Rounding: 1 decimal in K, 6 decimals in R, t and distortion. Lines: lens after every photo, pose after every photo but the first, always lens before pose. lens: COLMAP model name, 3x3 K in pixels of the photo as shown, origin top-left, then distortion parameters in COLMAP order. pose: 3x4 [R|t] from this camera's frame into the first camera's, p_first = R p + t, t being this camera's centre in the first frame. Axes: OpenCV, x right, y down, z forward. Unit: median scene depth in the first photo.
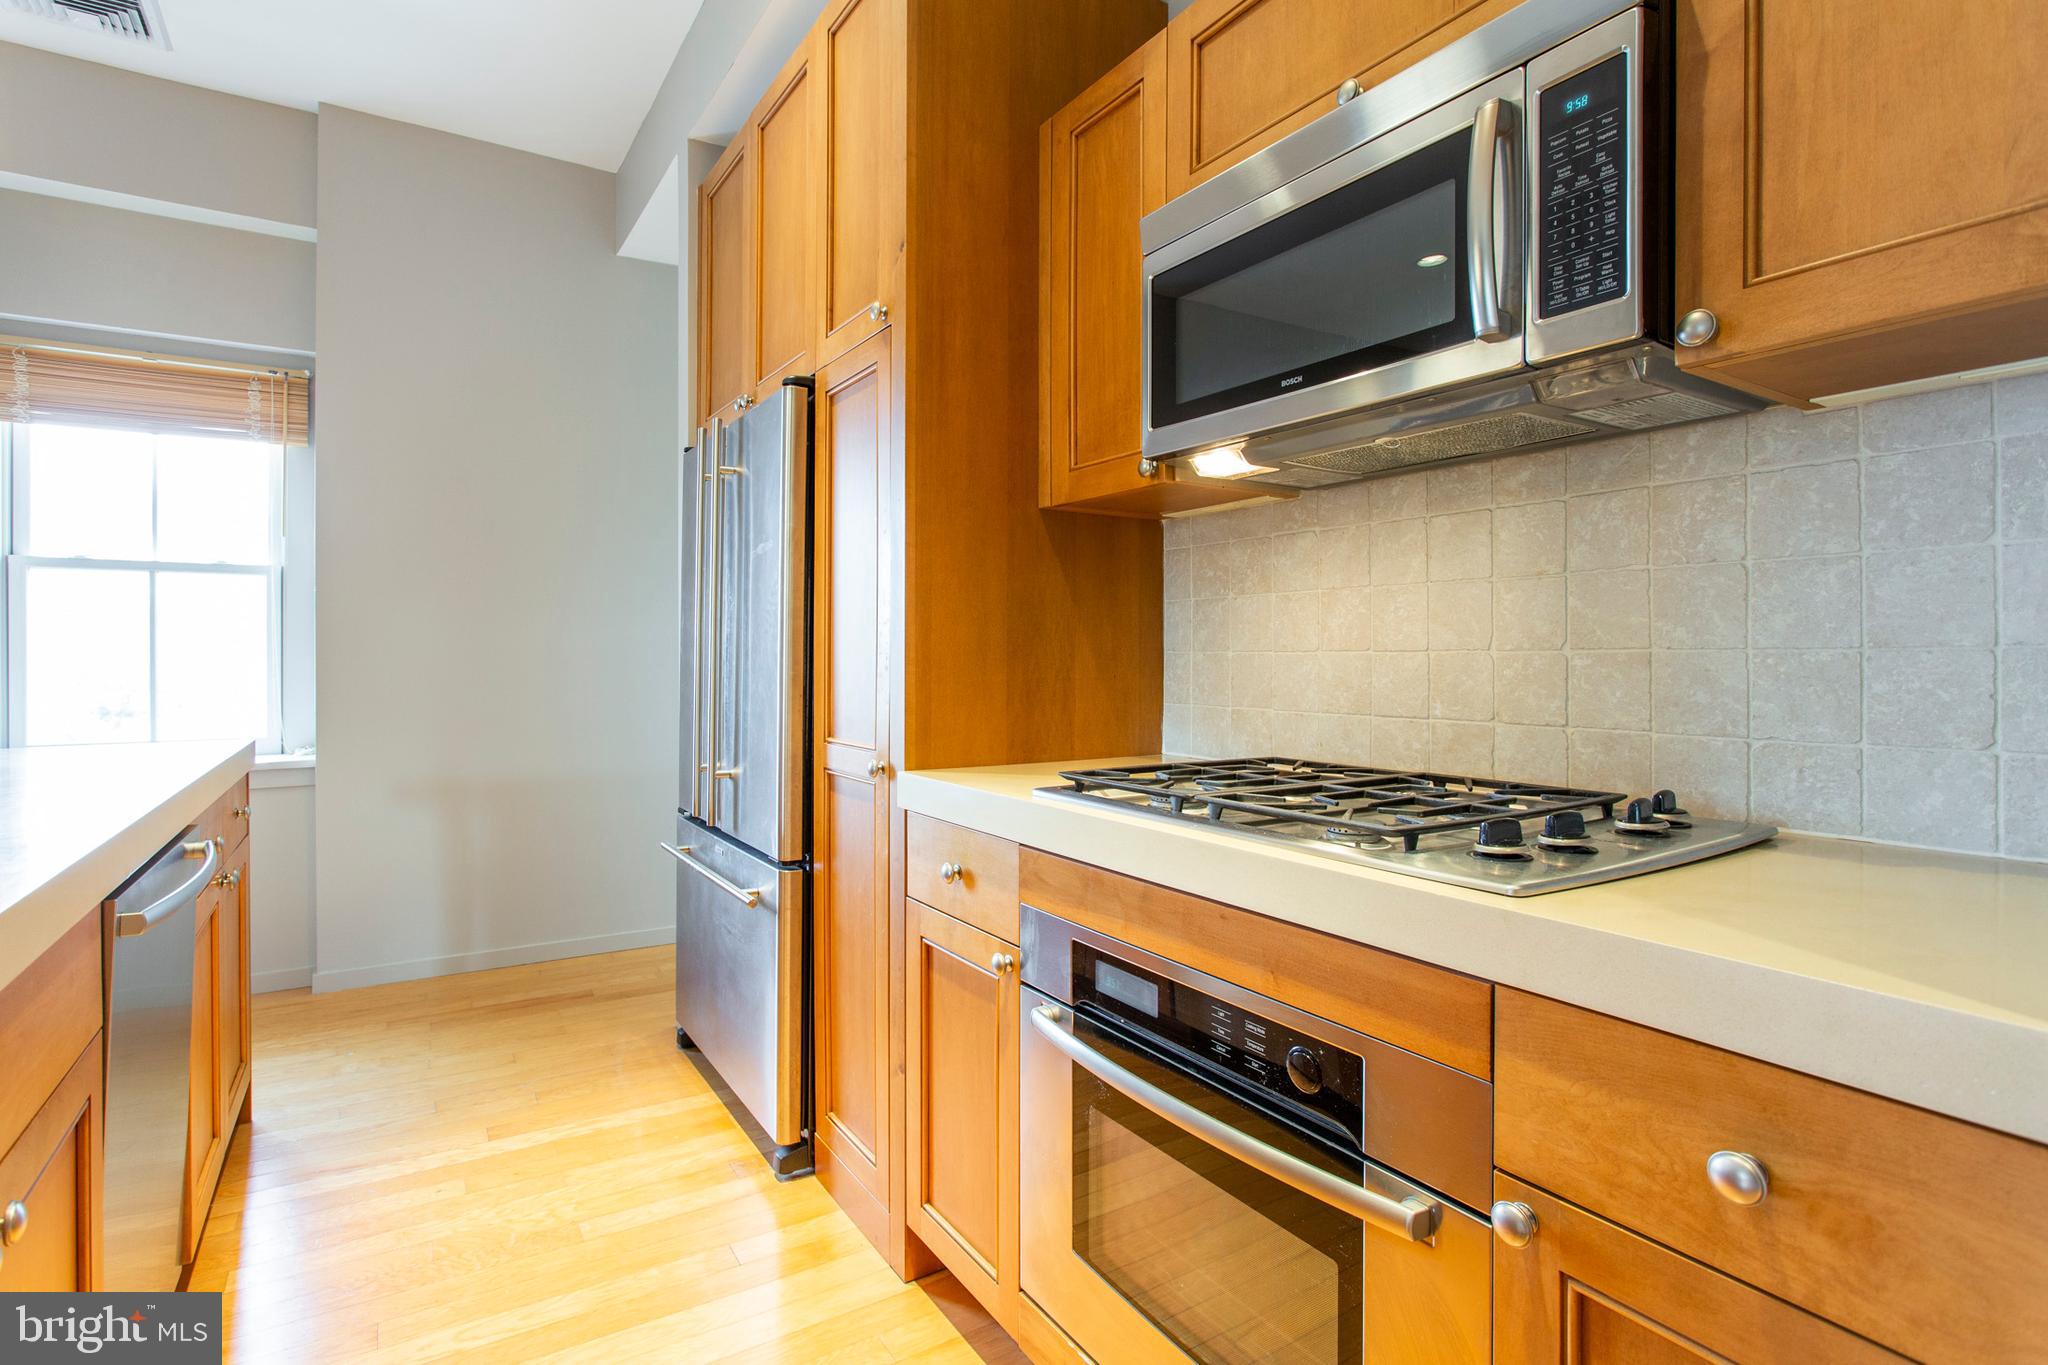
lens RADIAL K [[991.5, 0, 993.1], [0, 991.5, 656.6], [0, 0, 1]] dist [-0.015452, 0.005780]
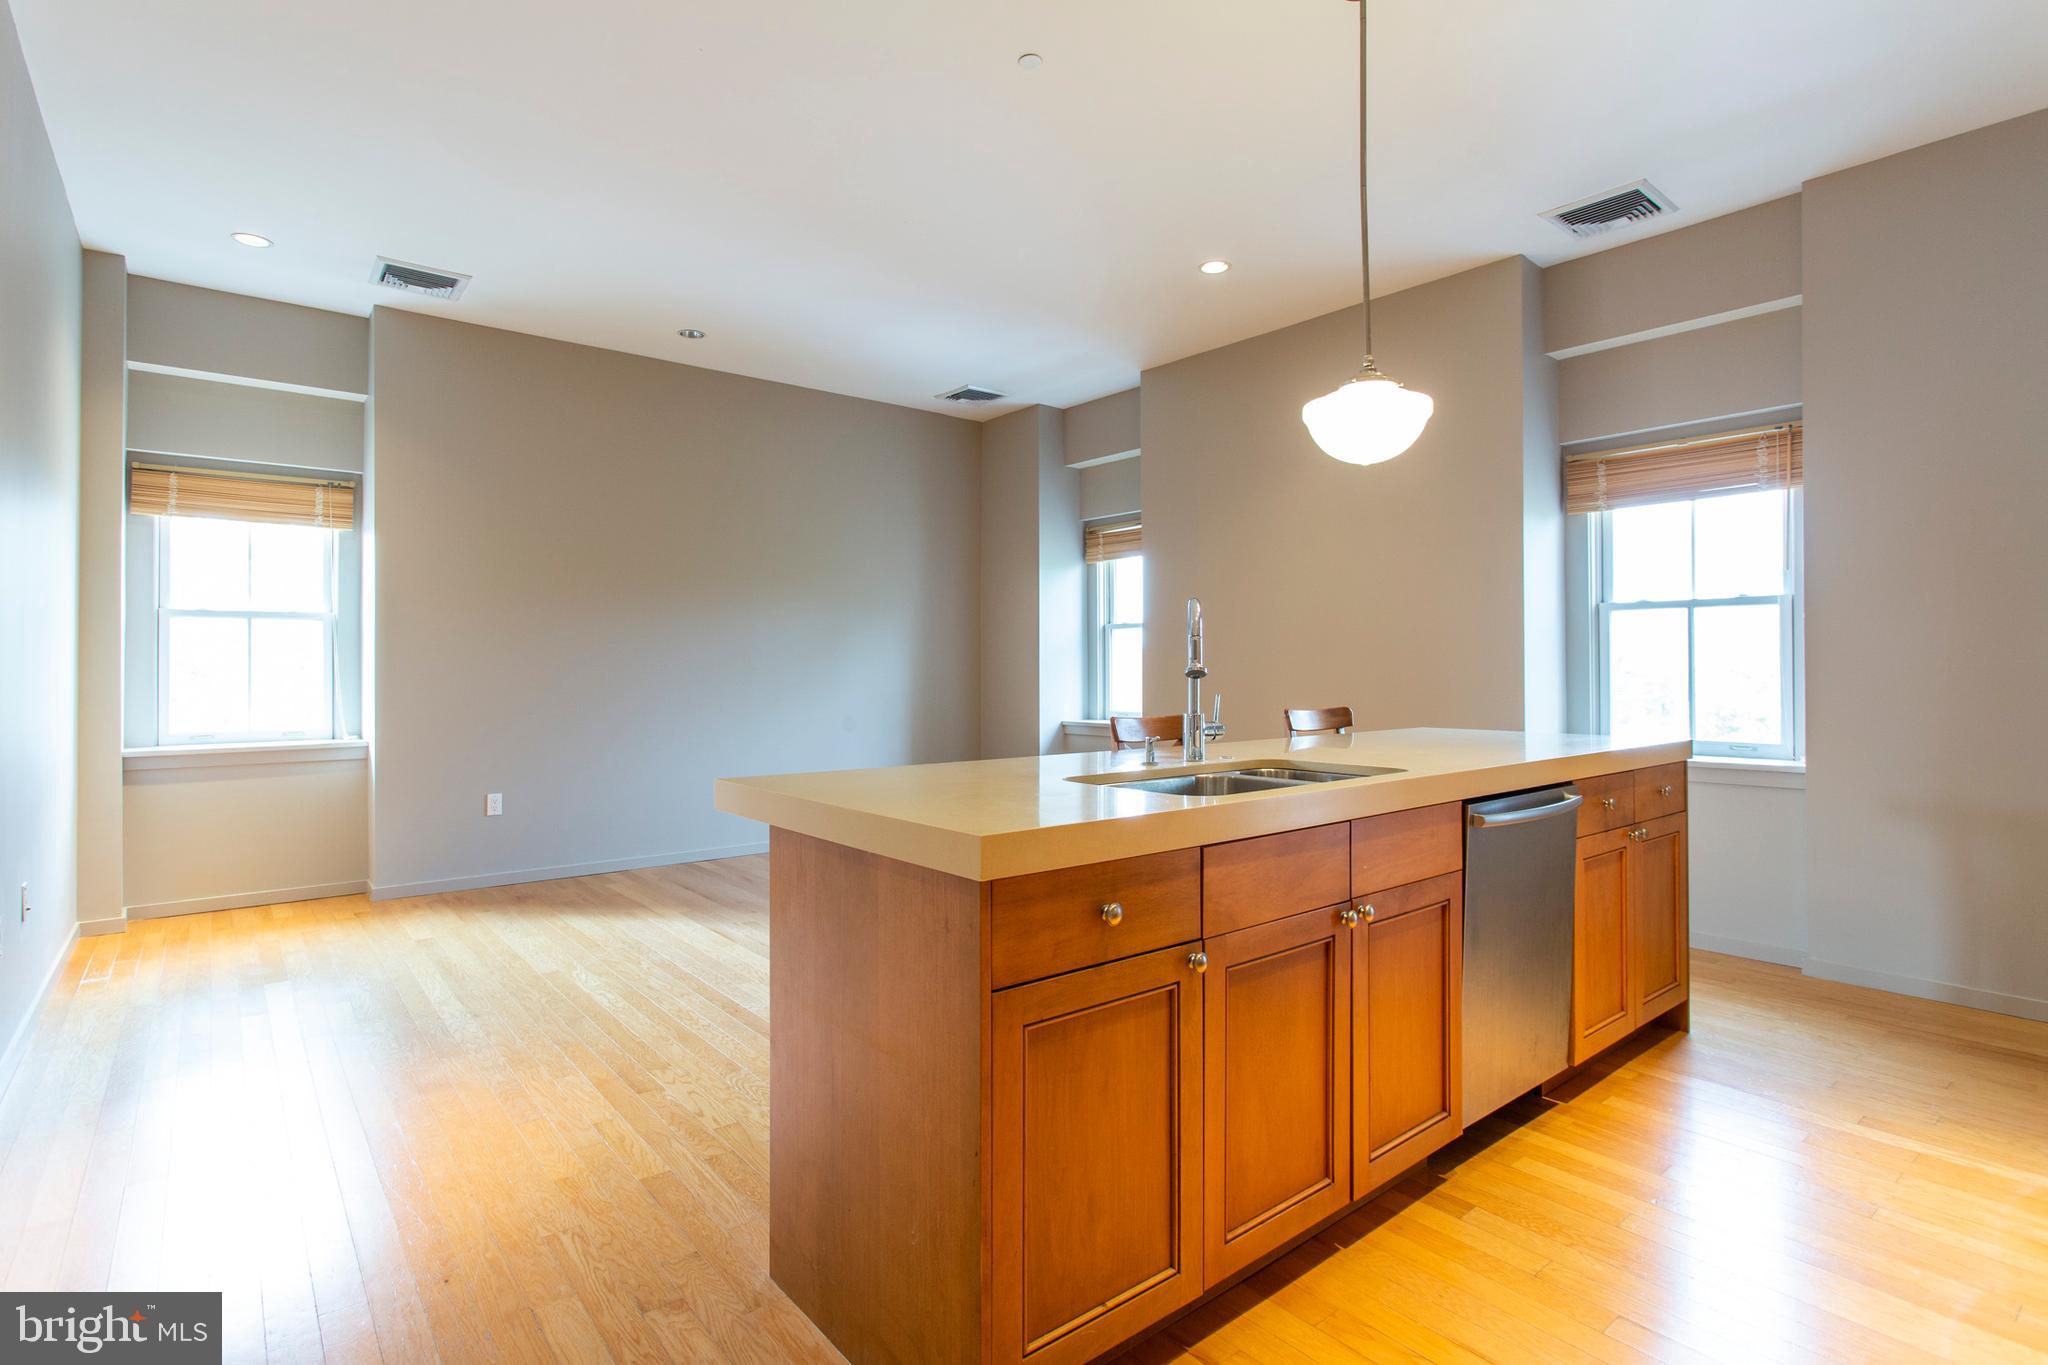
lens RADIAL K [[991.5, 0, 993.1], [0, 991.5, 656.6], [0, 0, 1]] dist [-0.015452, 0.005780]
pose [[0.117323, -0.012118, -0.993020, 0.475470], [0.000413, 0.999926, -0.012153, -0.011463], [0.993094, 0.001016, 0.117319, -0.076993]]
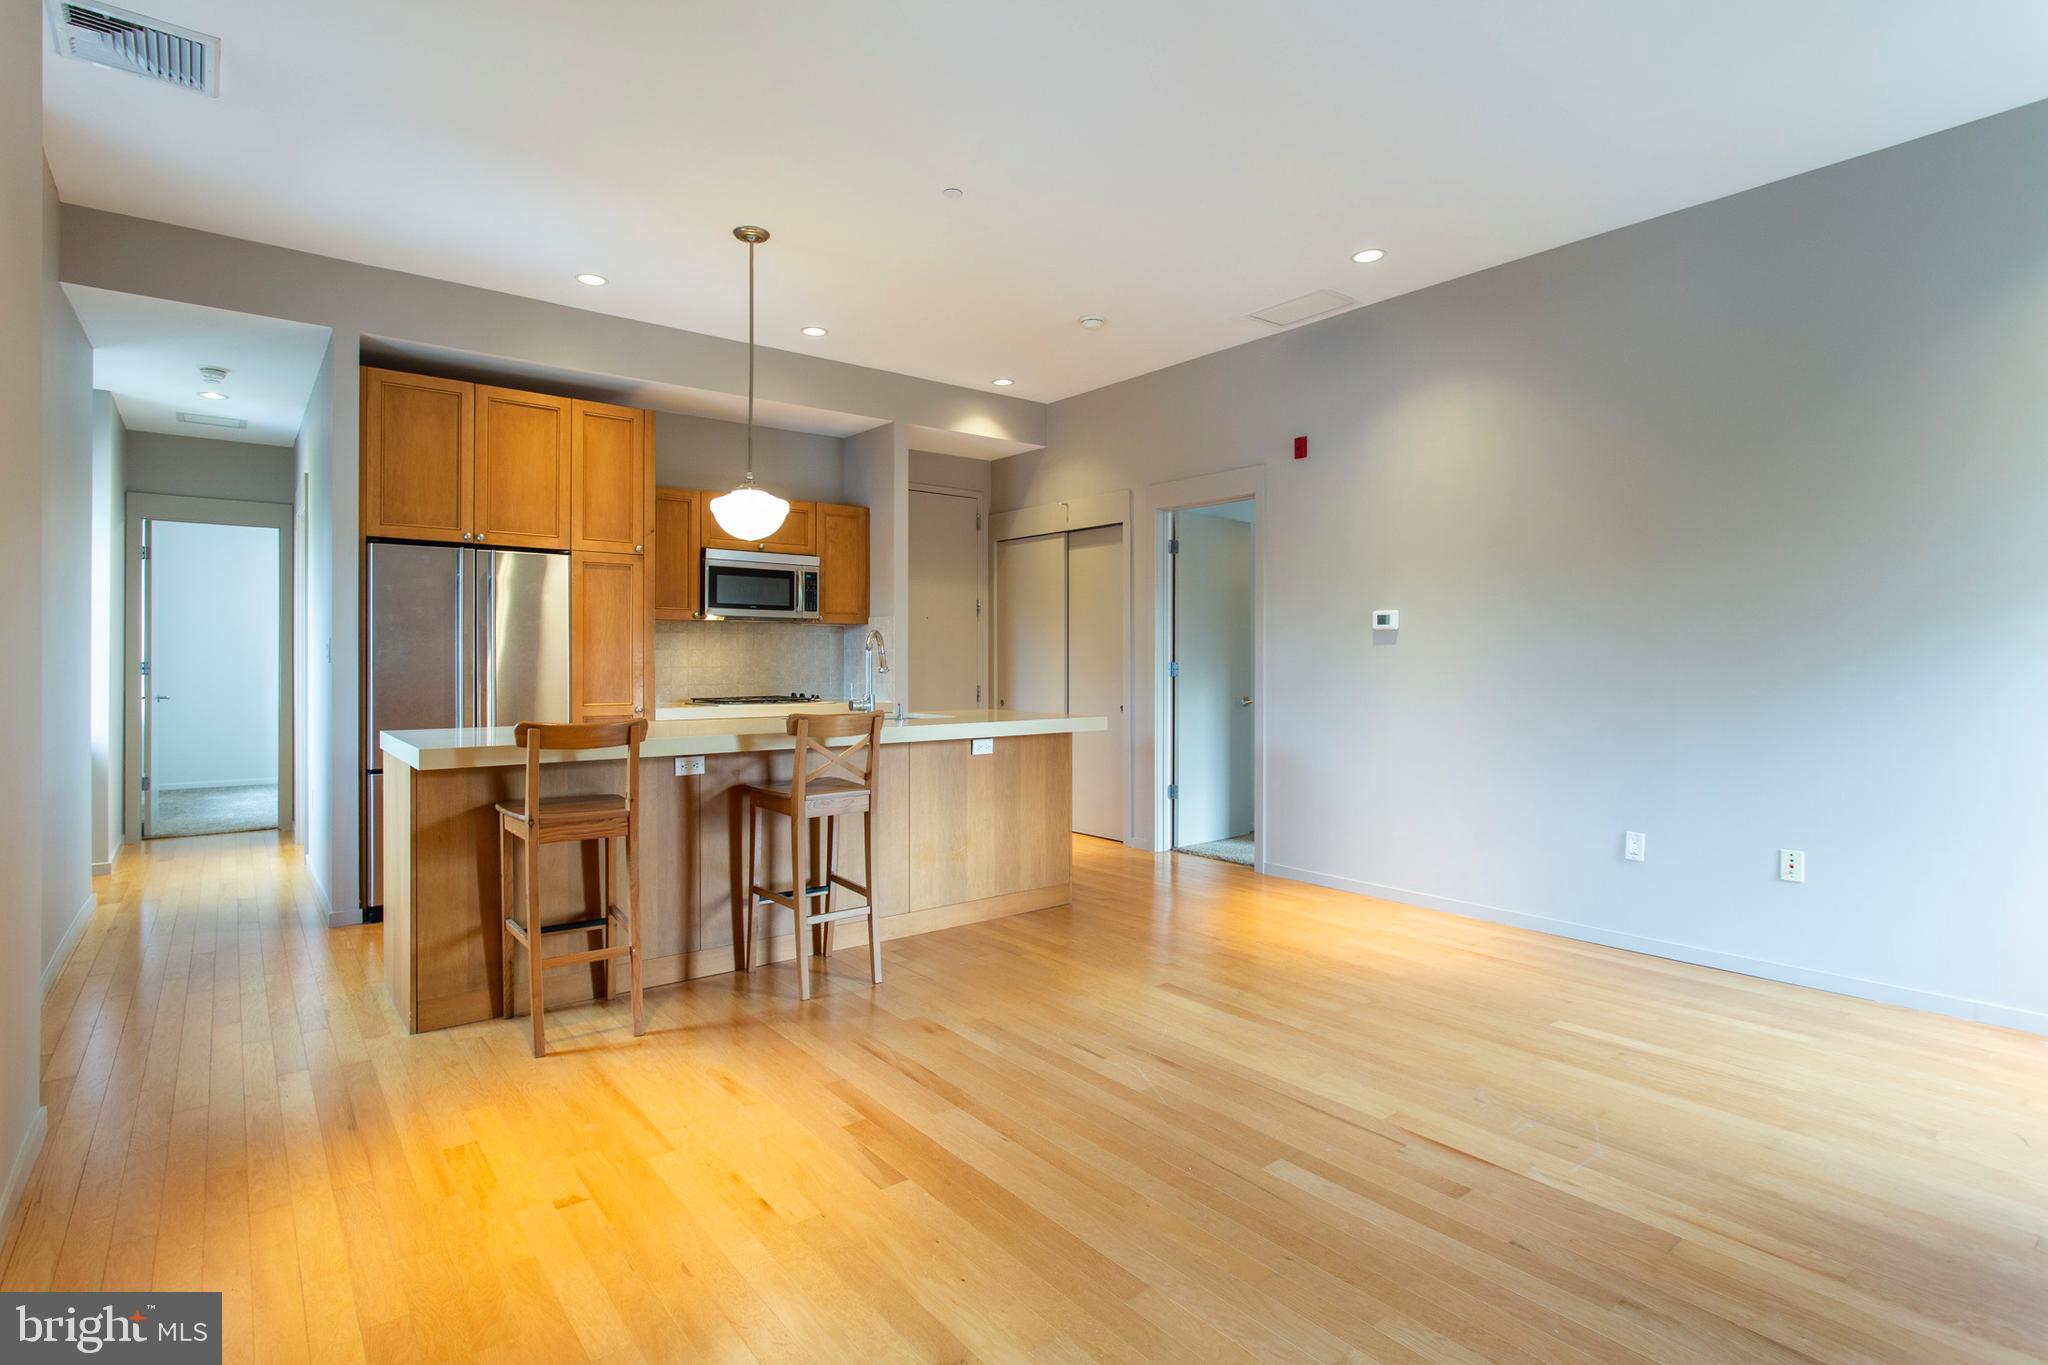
lens RADIAL K [[991.2, 0, 977.8], [0, 991.2, 657.1], [0, 0, 1]] dist [-0.006336, 0.000826]
pose [[-0.096640, 0.000064, 0.995319, -2.584764], [-0.000384, 1.000000, -0.000102, -0.033545], [-0.995319, -0.000392, -0.096640, 0.265317]]
